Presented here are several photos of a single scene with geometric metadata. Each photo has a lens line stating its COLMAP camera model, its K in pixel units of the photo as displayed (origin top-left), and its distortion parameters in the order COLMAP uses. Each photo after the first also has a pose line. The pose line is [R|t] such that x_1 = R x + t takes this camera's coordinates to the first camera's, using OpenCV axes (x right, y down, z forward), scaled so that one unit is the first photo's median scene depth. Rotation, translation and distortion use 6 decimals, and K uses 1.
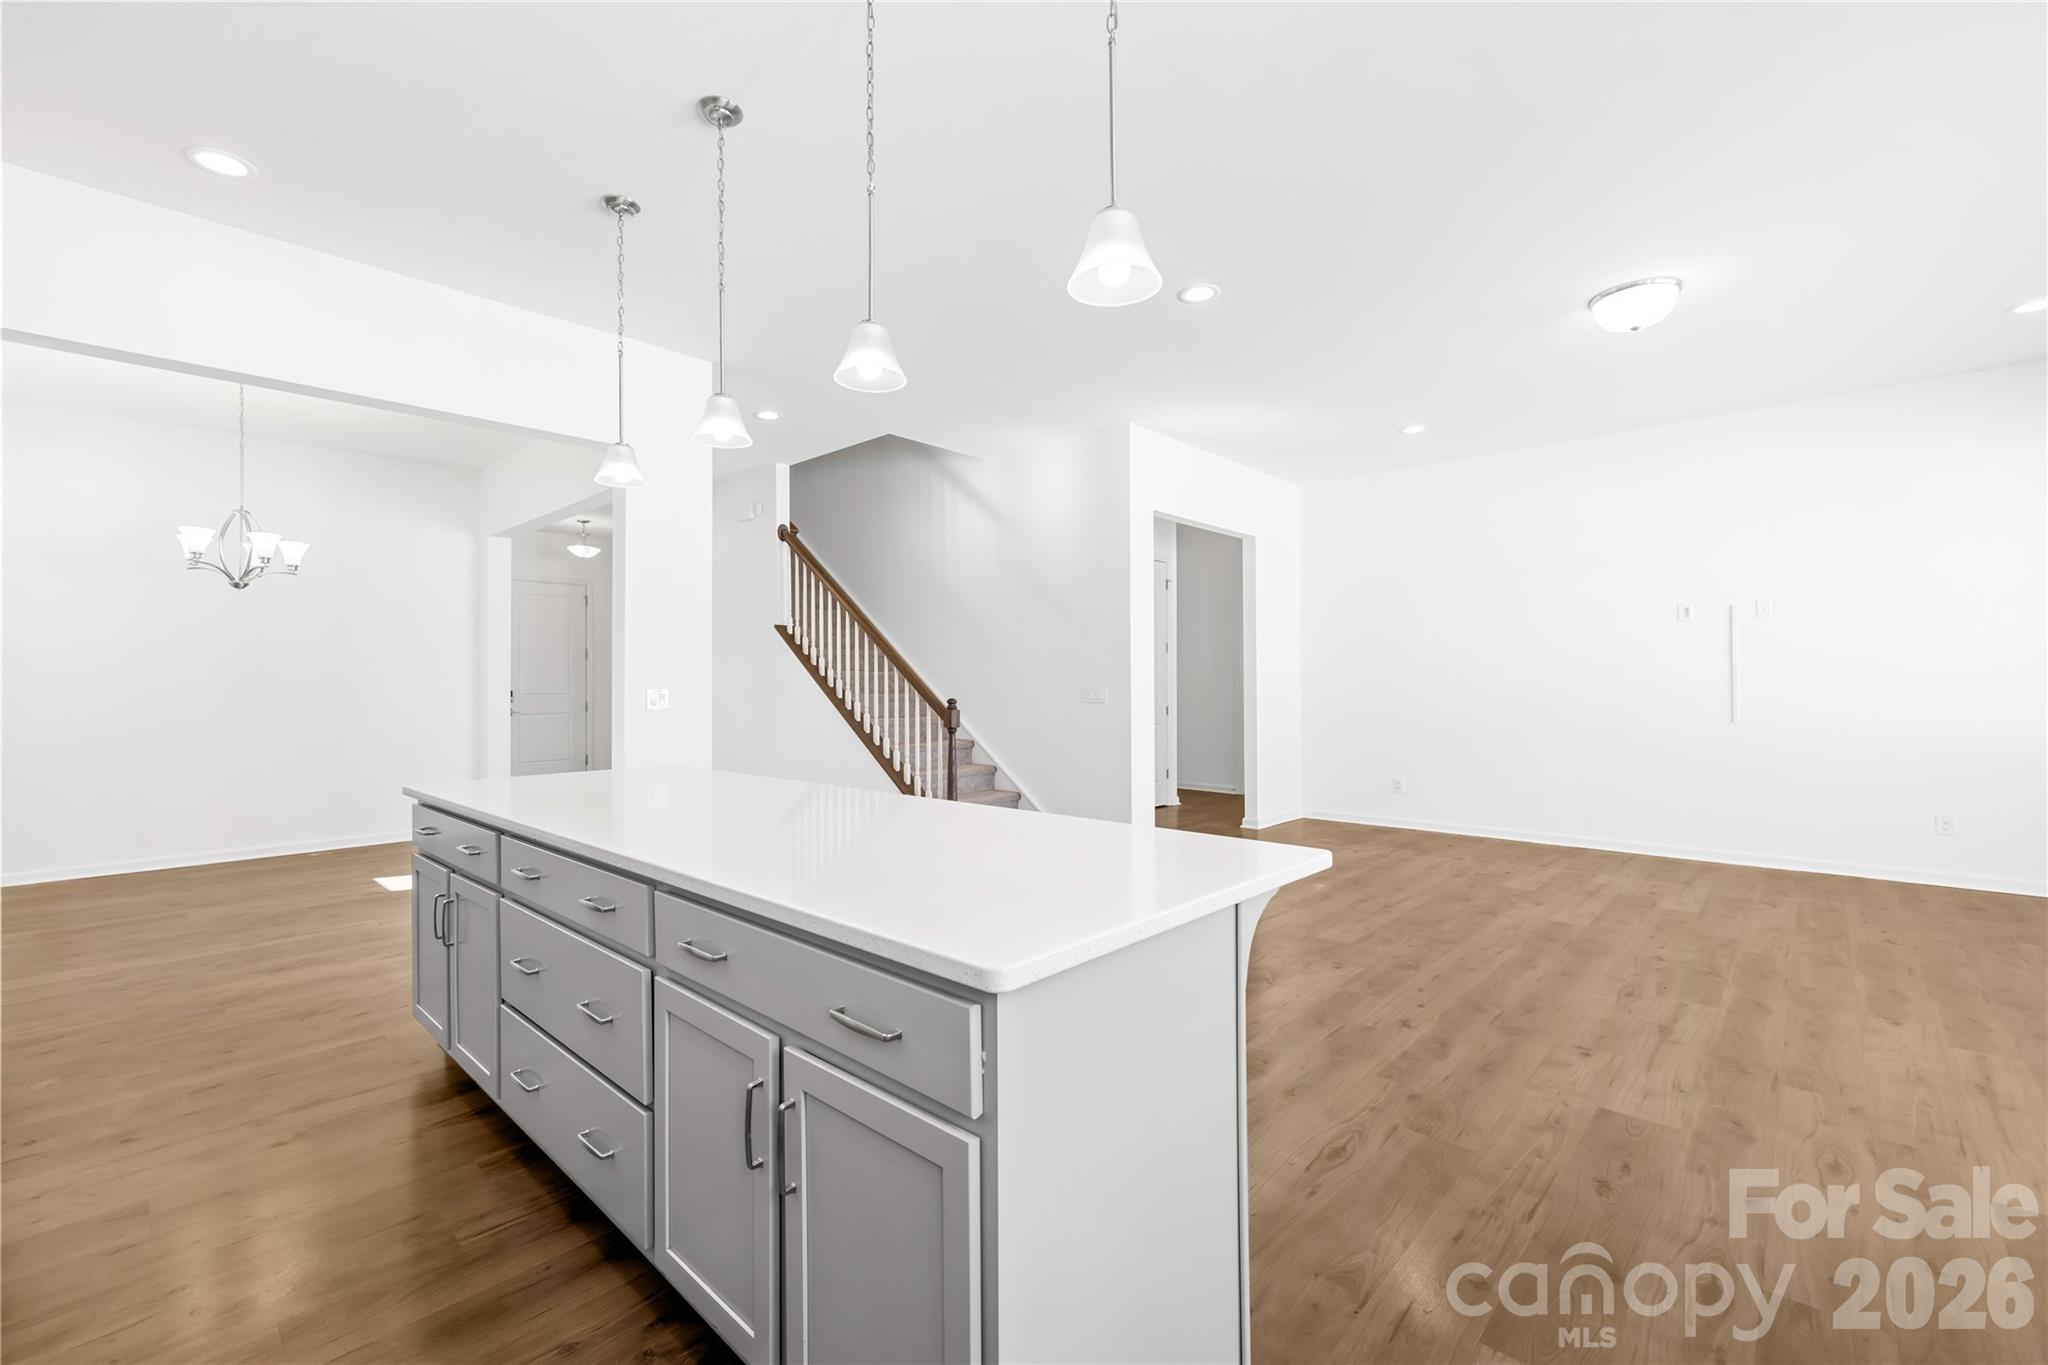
lens RADIAL K [[871.2, 0, 1016.7], [0, 871.2, 690.2], [0, 0, 1]] dist [-0.001673, 0.000279]
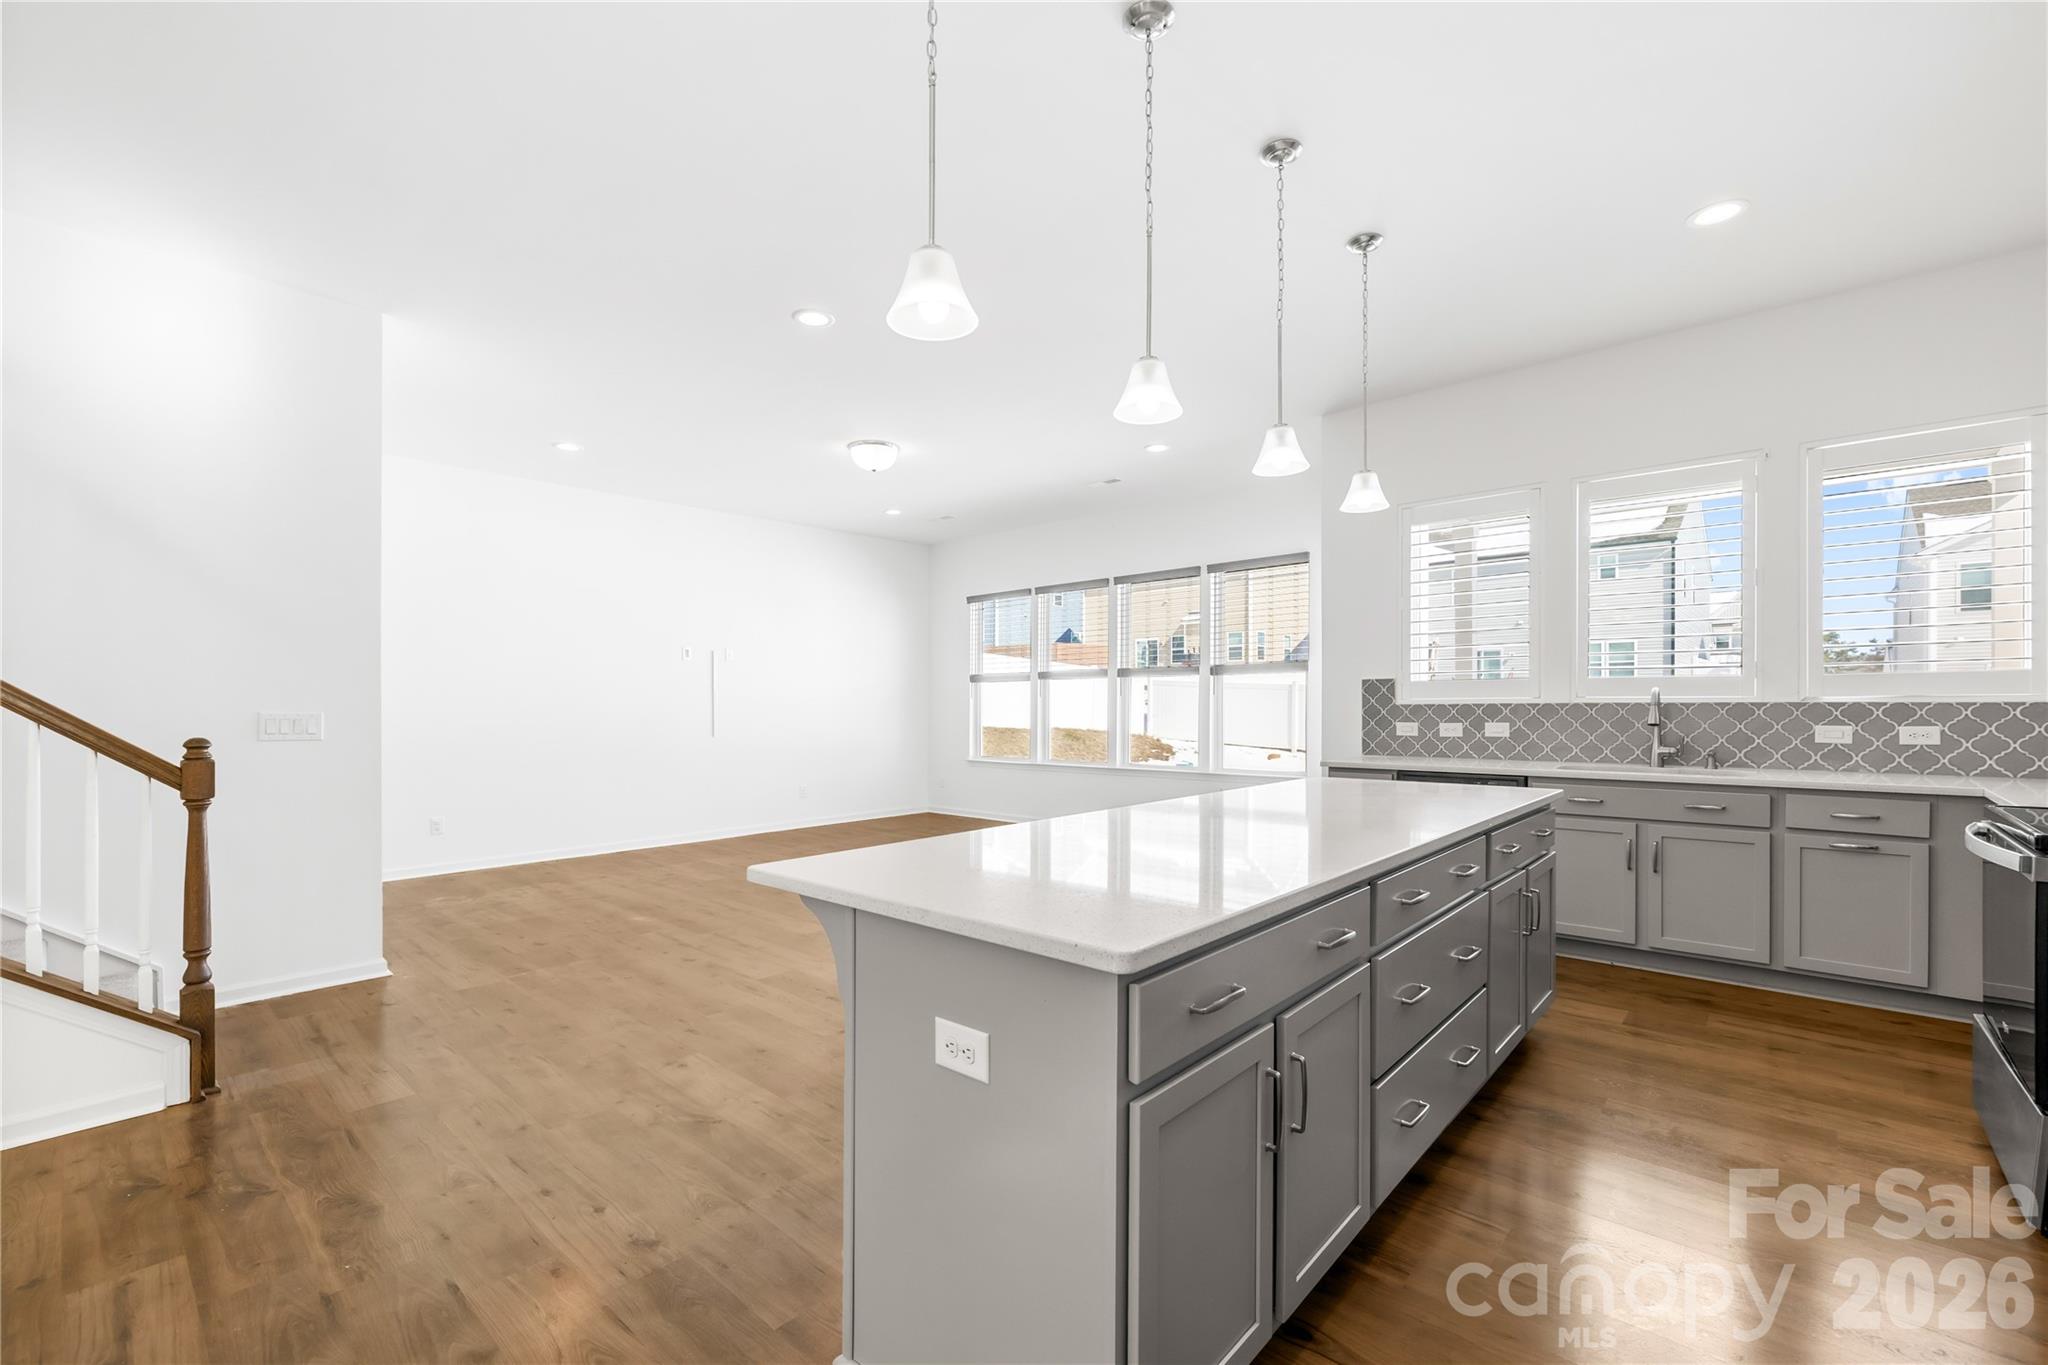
lens RADIAL K [[871.2, 0, 1021.5], [0, 871.2, 711.6], [0, 0, 1]] dist [-0.001673, 0.000279]
pose [[-0.006840, -0.004114, 0.999968, -1.179773], [0.012885, 0.999908, 0.004202, -0.003562], [-0.999894, 0.012913, -0.006786, 1.113413]]
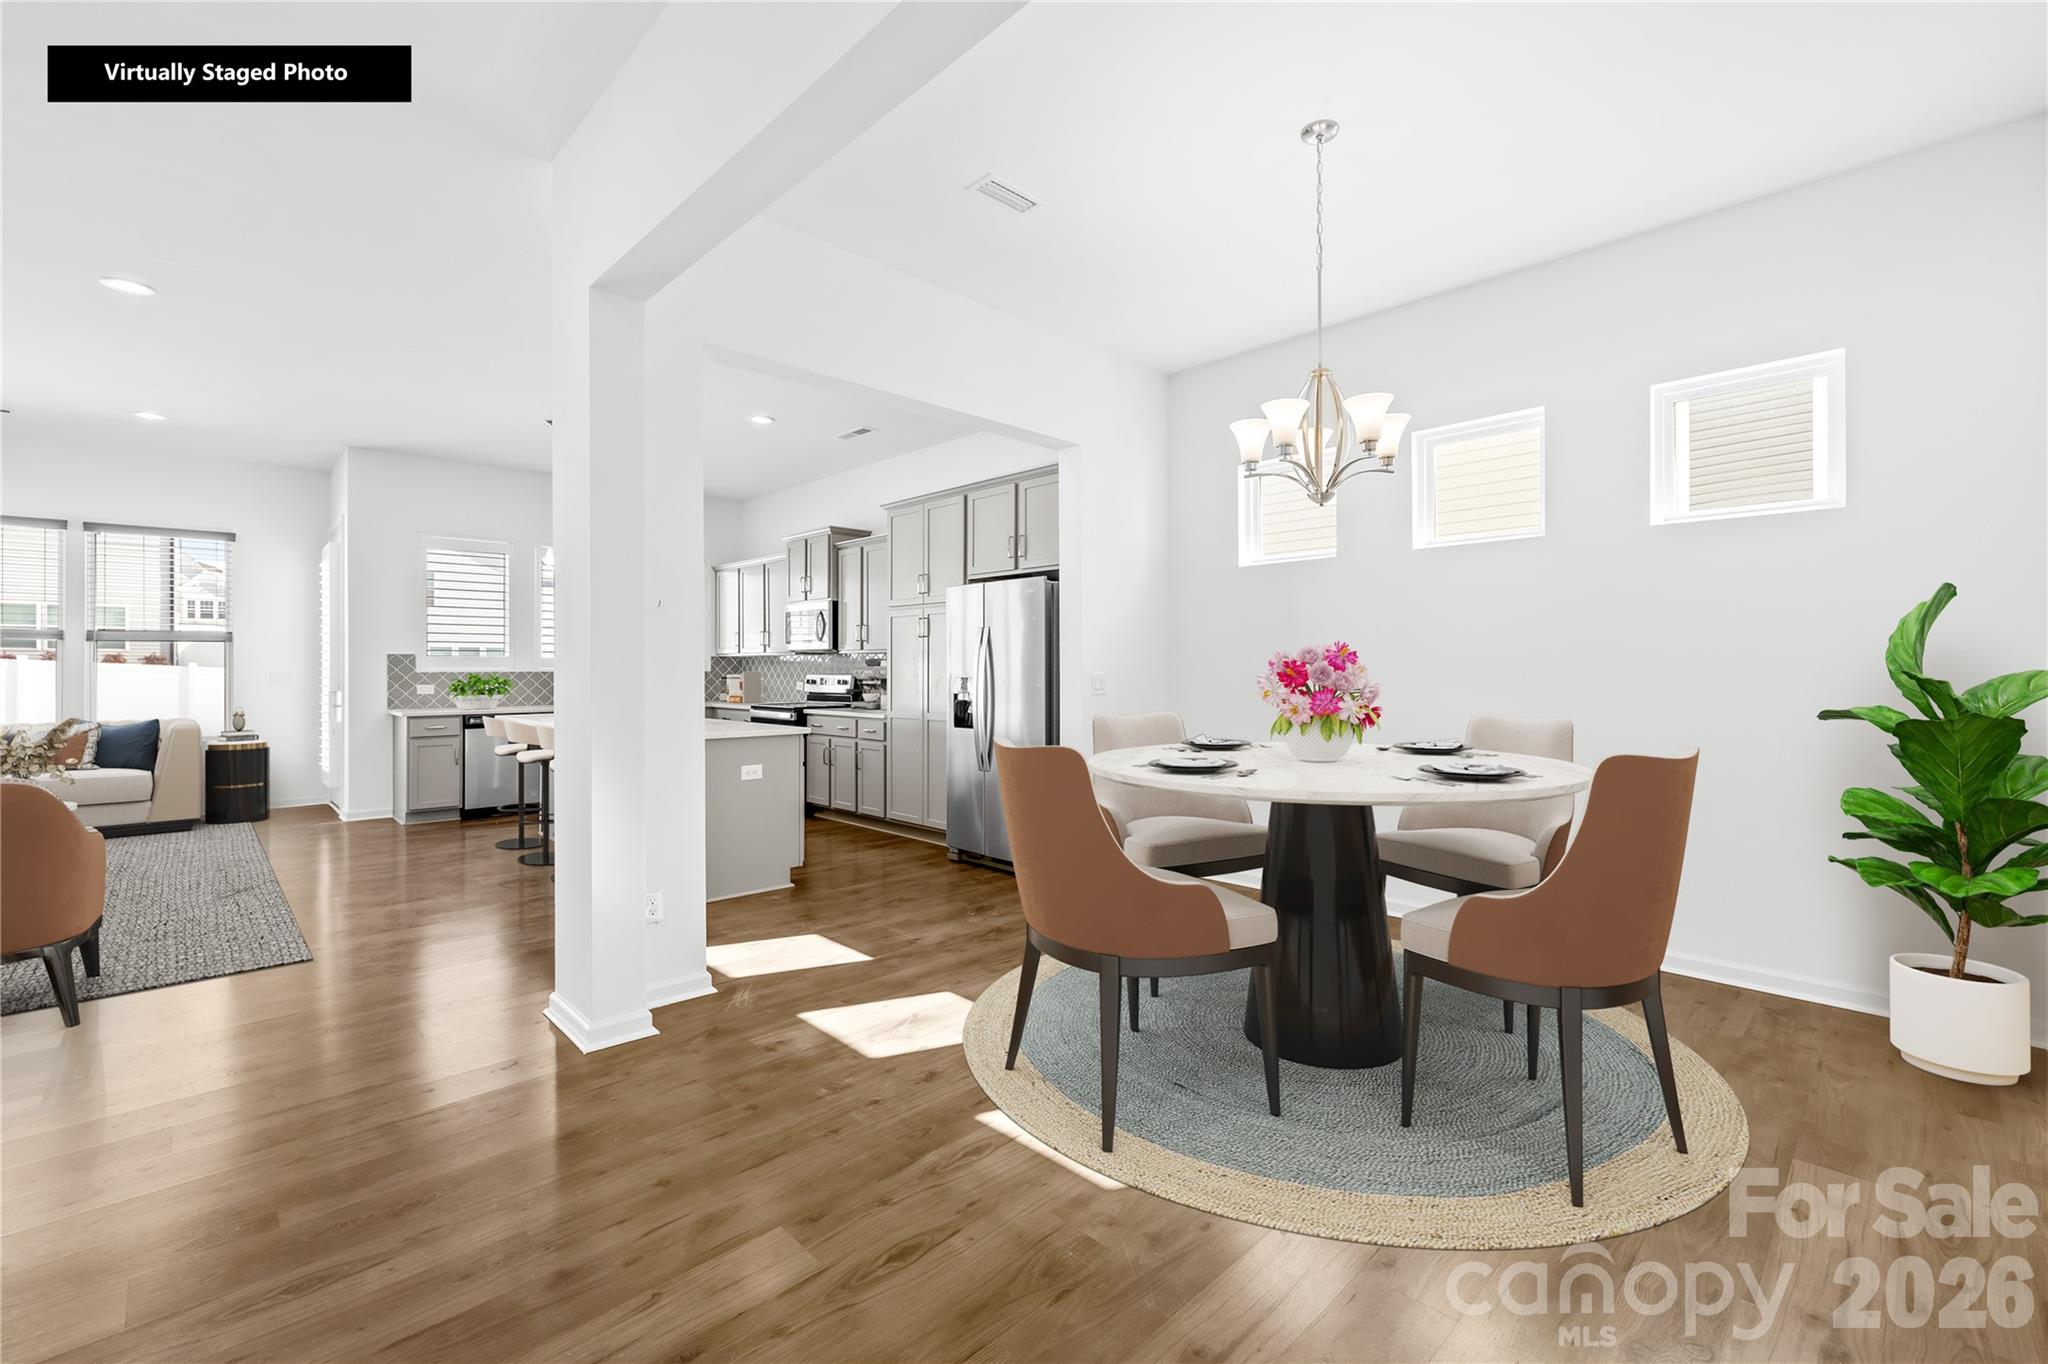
lens RADIAL K [[871.2, 0, 1018.2], [0, 871.2, 668.3], [0, 0, 1]] dist [-0.001673, 0.000279]
pose [[-0.998233, 0.005763, 0.059143, -1.304590], [0.006078, 0.999968, 0.005158, -0.016029], [-0.059112, 0.005508, -0.998236, 2.881158]]
